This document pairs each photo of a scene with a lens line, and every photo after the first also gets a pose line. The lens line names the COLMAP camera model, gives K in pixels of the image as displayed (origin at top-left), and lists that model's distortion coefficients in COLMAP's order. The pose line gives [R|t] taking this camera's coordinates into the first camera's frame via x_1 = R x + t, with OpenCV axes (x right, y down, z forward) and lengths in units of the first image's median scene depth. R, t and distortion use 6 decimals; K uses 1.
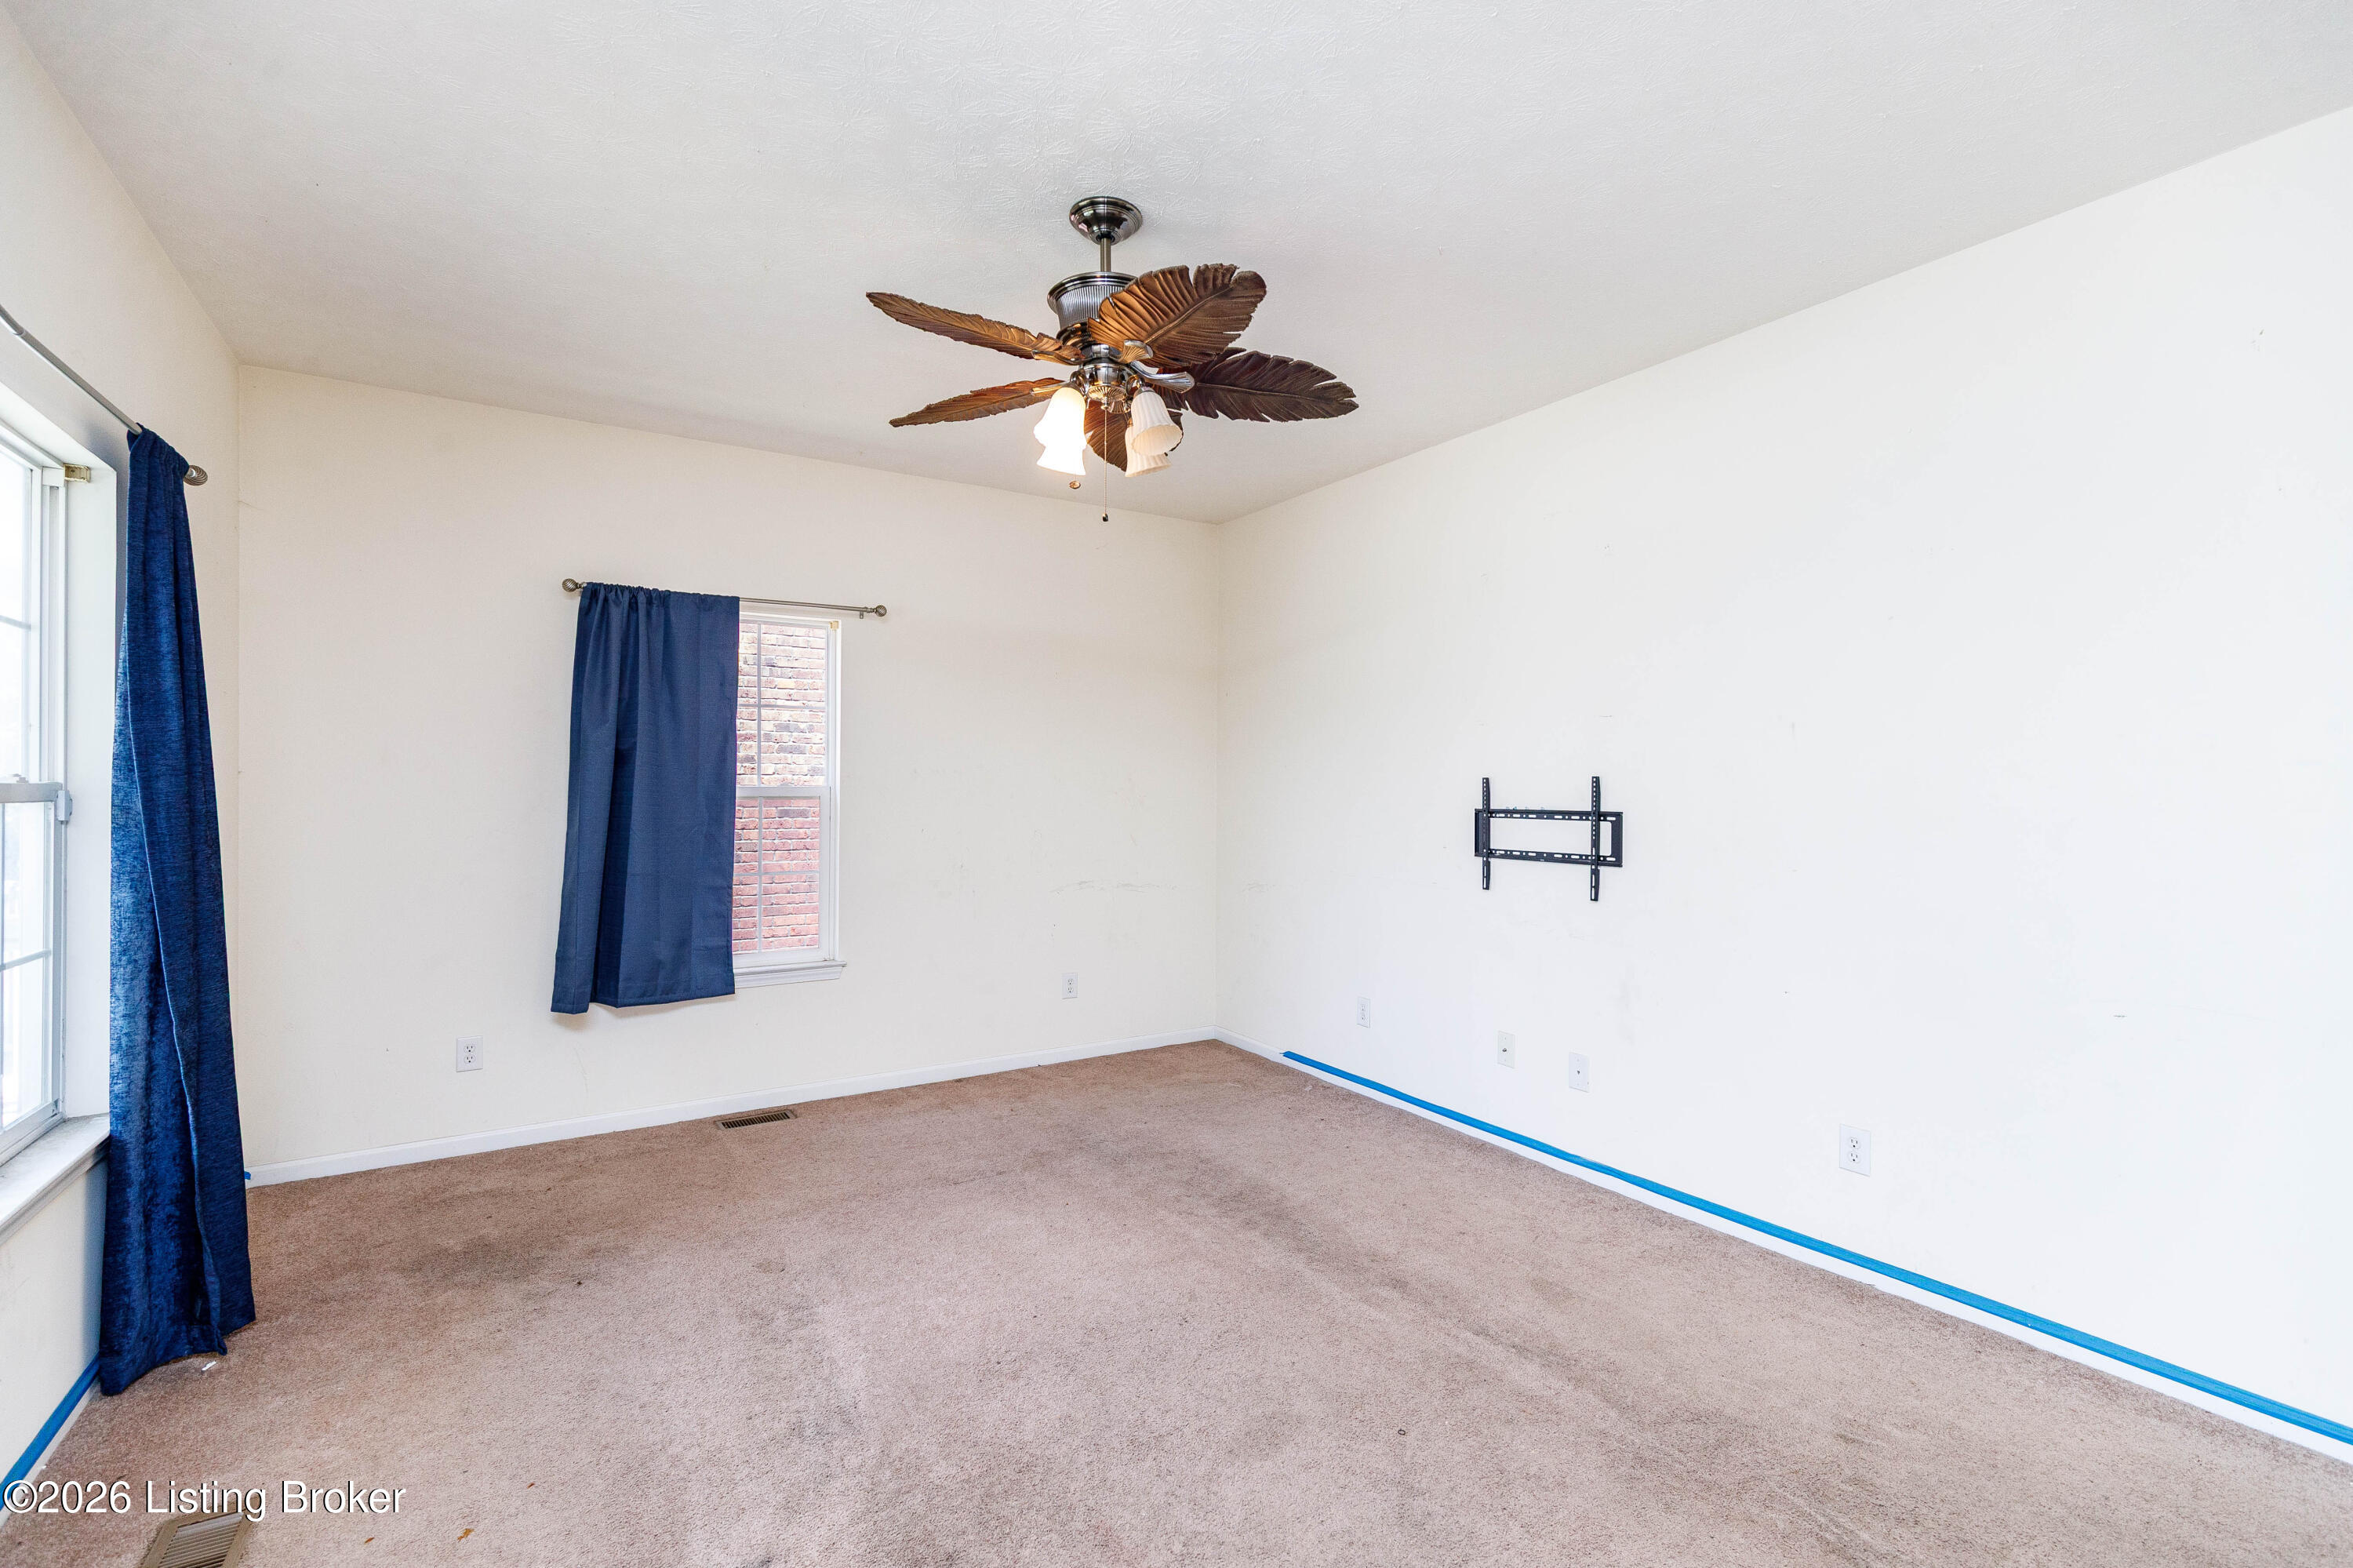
lens RADIAL K [[1053.2, 0, 1182.7], [0, 1053.2, 786.2], [0, 0, 1]] dist [0.009975, -0.001638]
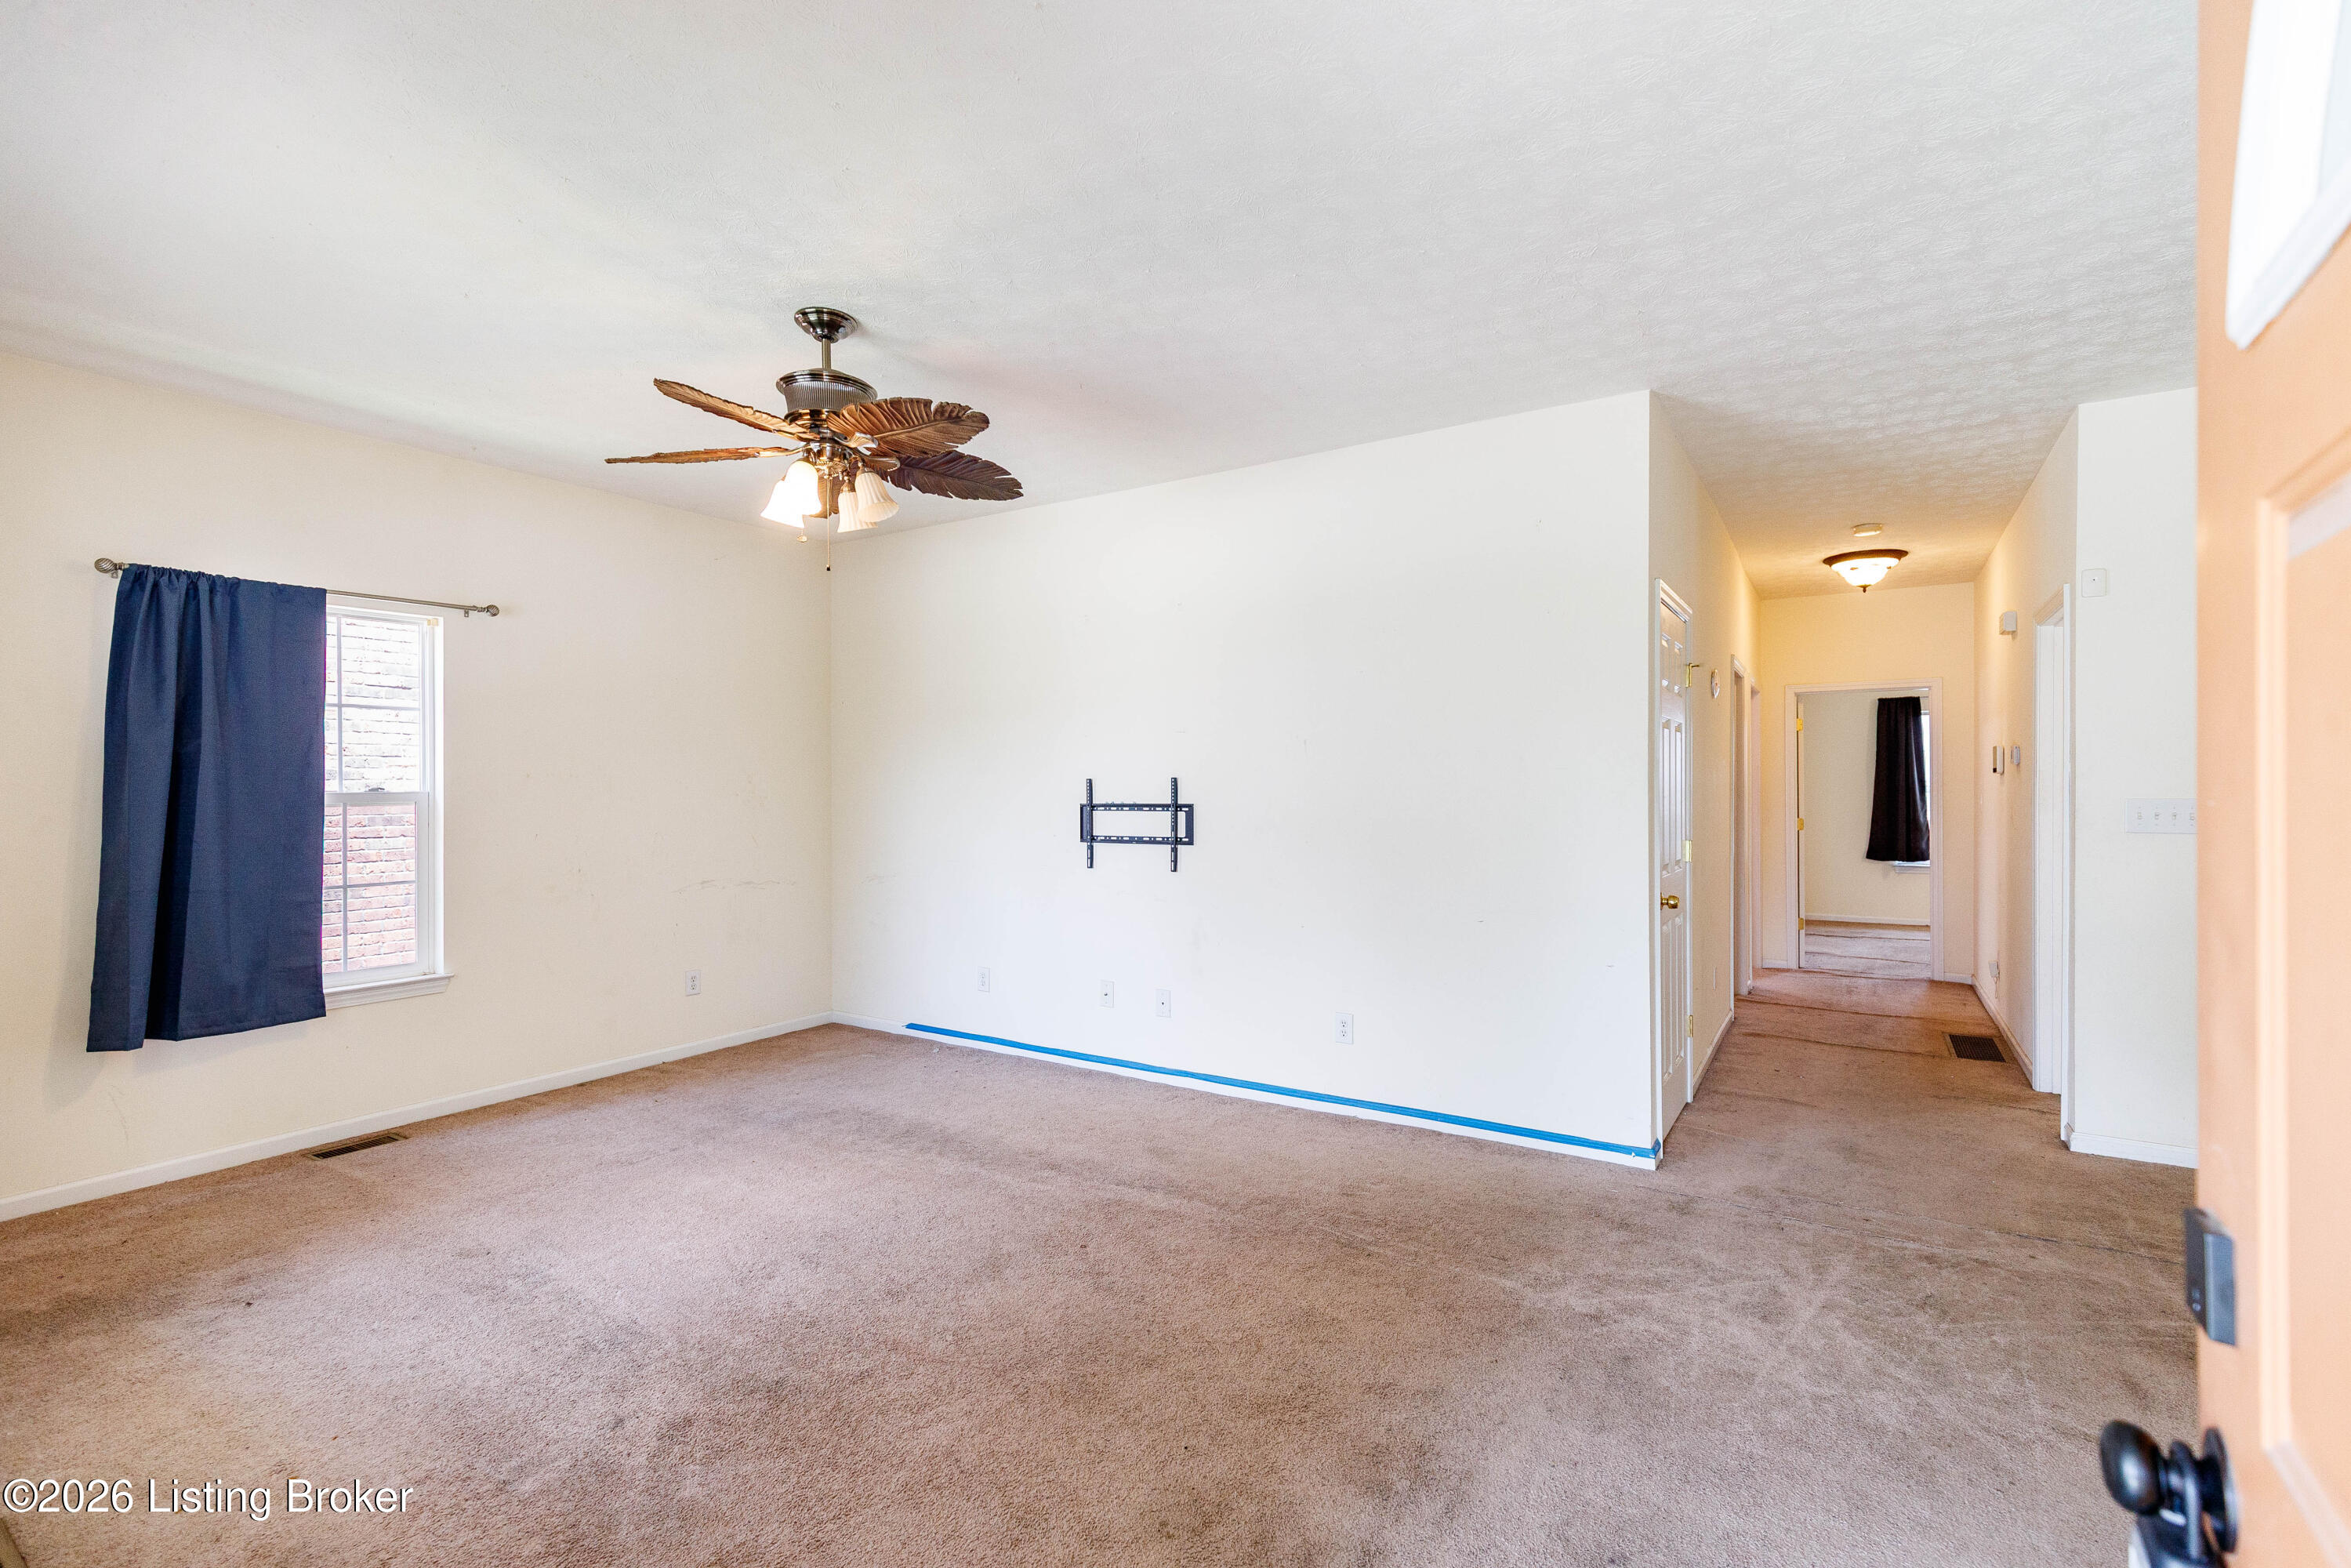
lens RADIAL K [[1052.3, 0, 1181.7], [0, 1052.3, 786.2], [0, 0, 1]] dist [0.009975, -0.001638]
pose [[0.905369, -0.008900, 0.424533, -0.157570], [0.008430, 0.999960, 0.002985, -0.002096], [-0.424542, 0.000876, 0.905408, -0.193934]]
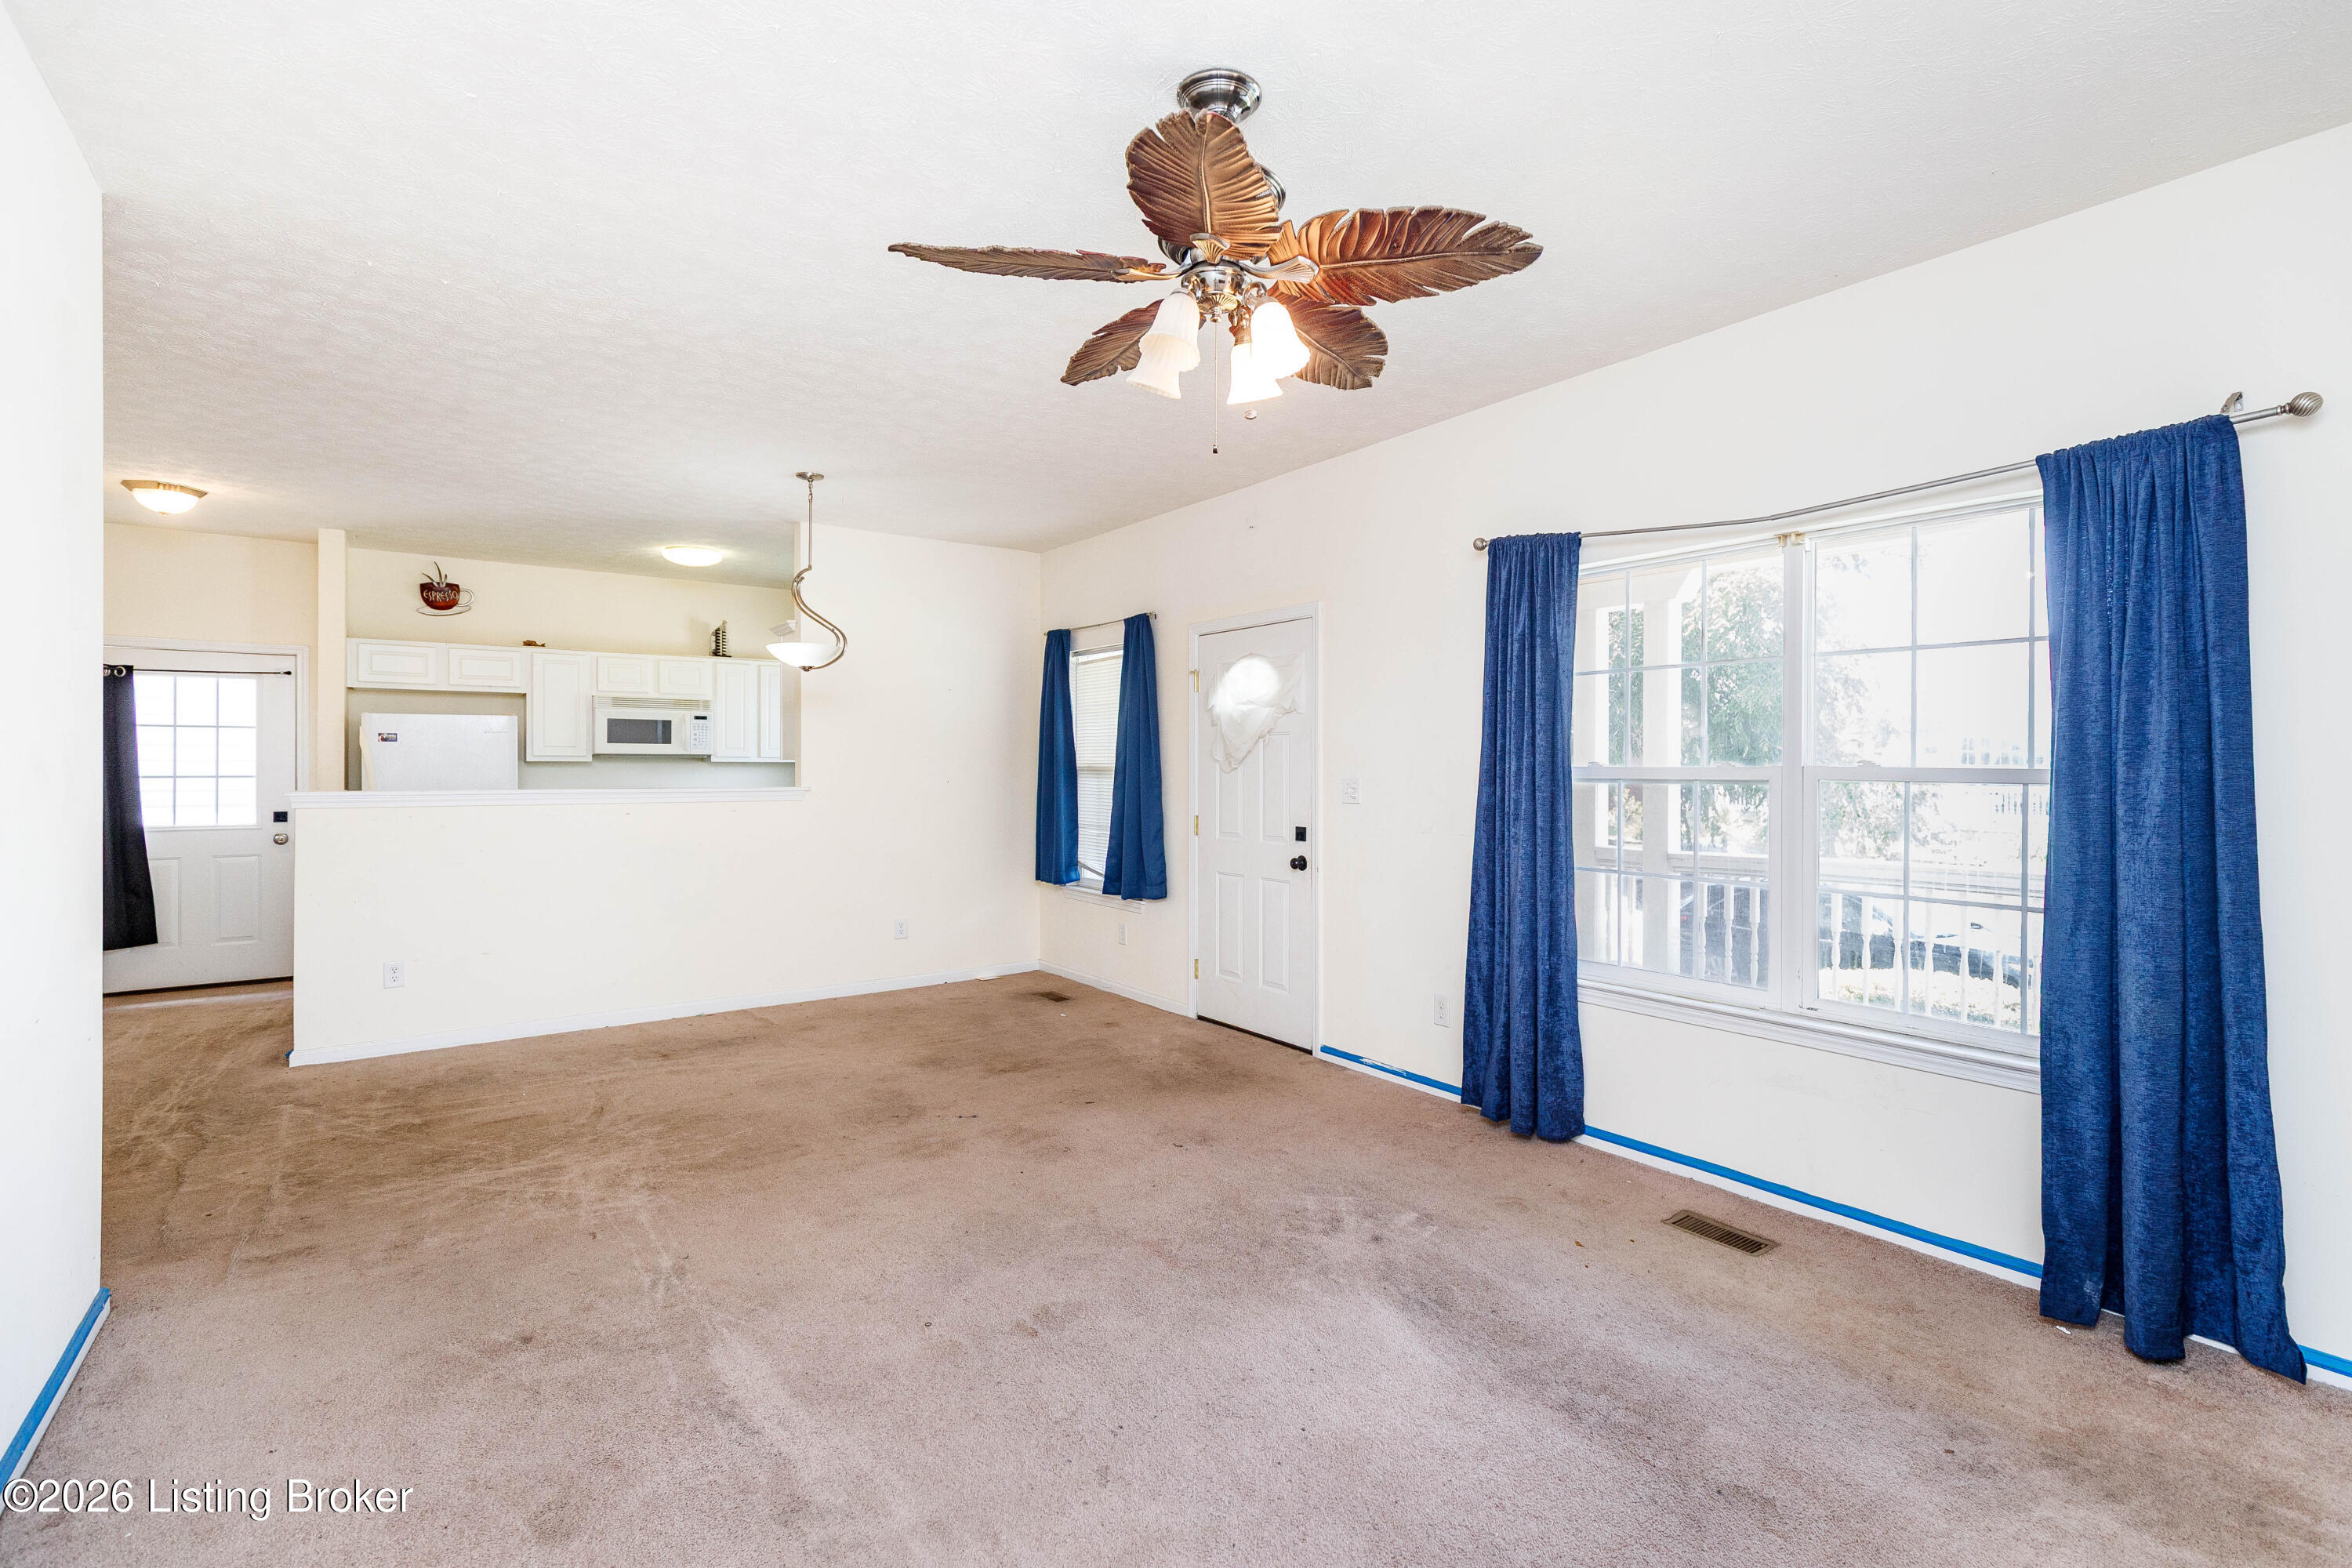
lens RADIAL K [[1052.7, 0, 1182.2], [0, 1052.7, 786.2], [0, 0, 1]] dist [0.009975, -0.001638]
pose [[-0.998024, -0.004698, -0.062651, 0.007380], [-0.005549, 0.999895, 0.013418, 0.007281], [0.062581, 0.013739, -0.997945, 1.264492]]
